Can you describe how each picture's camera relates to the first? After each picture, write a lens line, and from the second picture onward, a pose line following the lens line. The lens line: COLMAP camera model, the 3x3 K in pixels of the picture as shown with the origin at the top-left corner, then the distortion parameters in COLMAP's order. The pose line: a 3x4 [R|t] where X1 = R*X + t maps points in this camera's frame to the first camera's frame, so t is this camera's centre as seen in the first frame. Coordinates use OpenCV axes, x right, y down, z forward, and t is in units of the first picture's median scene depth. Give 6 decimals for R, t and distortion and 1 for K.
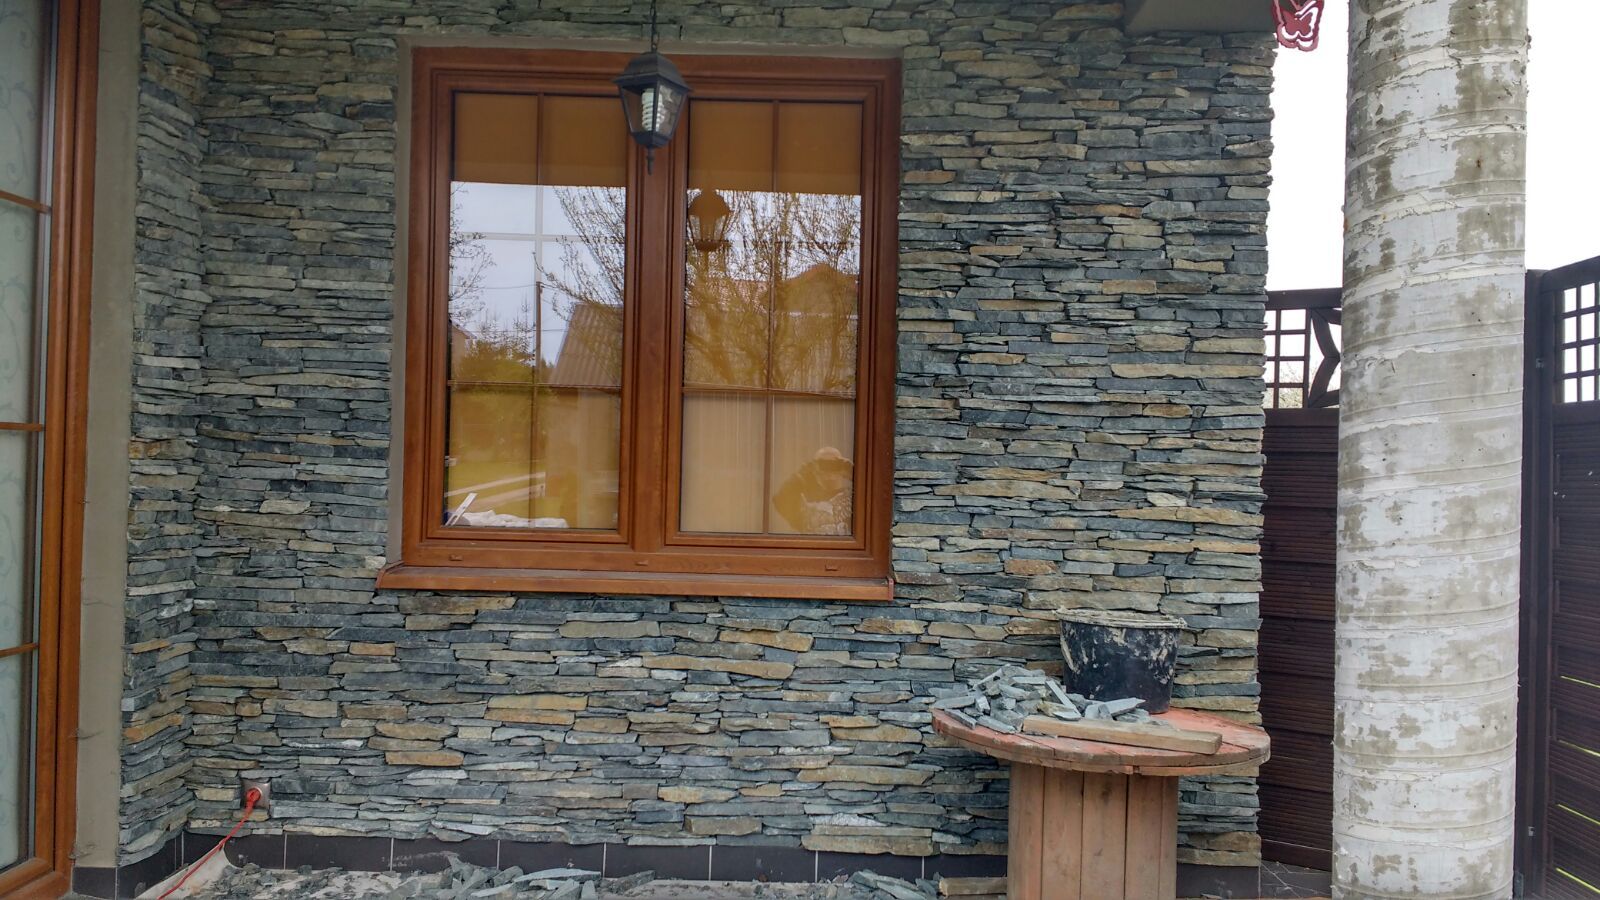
lens RADIAL K [[1227.8, 0, 794.9], [0, 1227.8, 464.5], [0, 0, 1]] dist [0.117074, -0.171624]
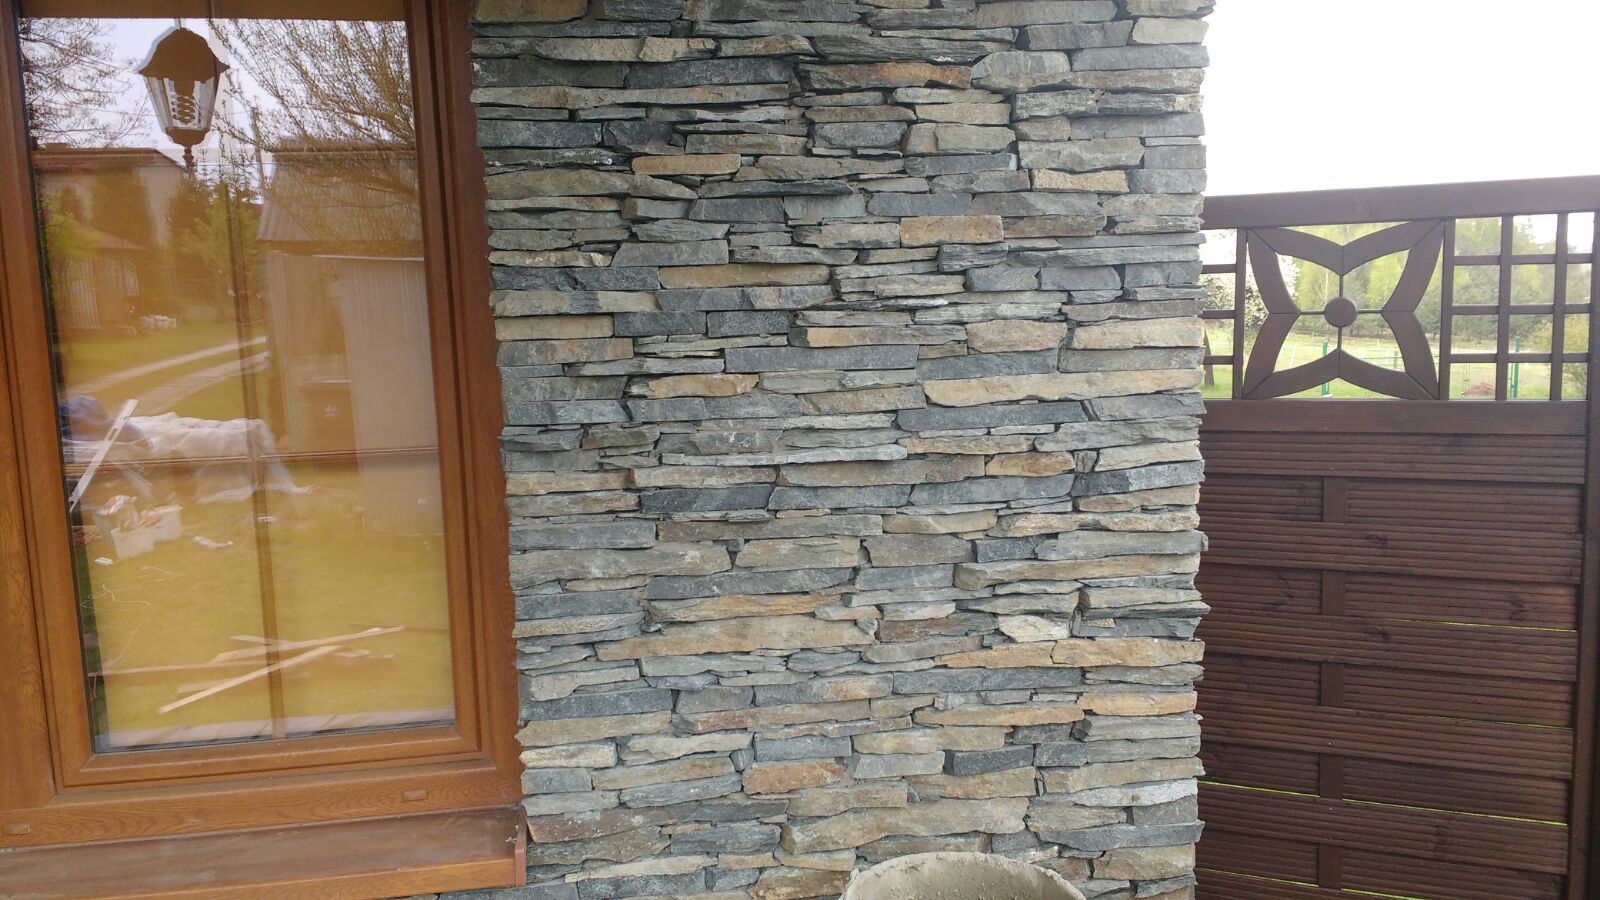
lens RADIAL K [[1227.8, 0, 794.9], [0, 1227.8, 464.5], [0, 0, 1]] dist [0.117074, -0.171624]
pose [[0.987016, -0.074014, 0.142553, 0.126668], [0.054240, 0.988957, 0.137922, -0.120990], [-0.151187, -0.128399, 0.980131, 0.499739]]
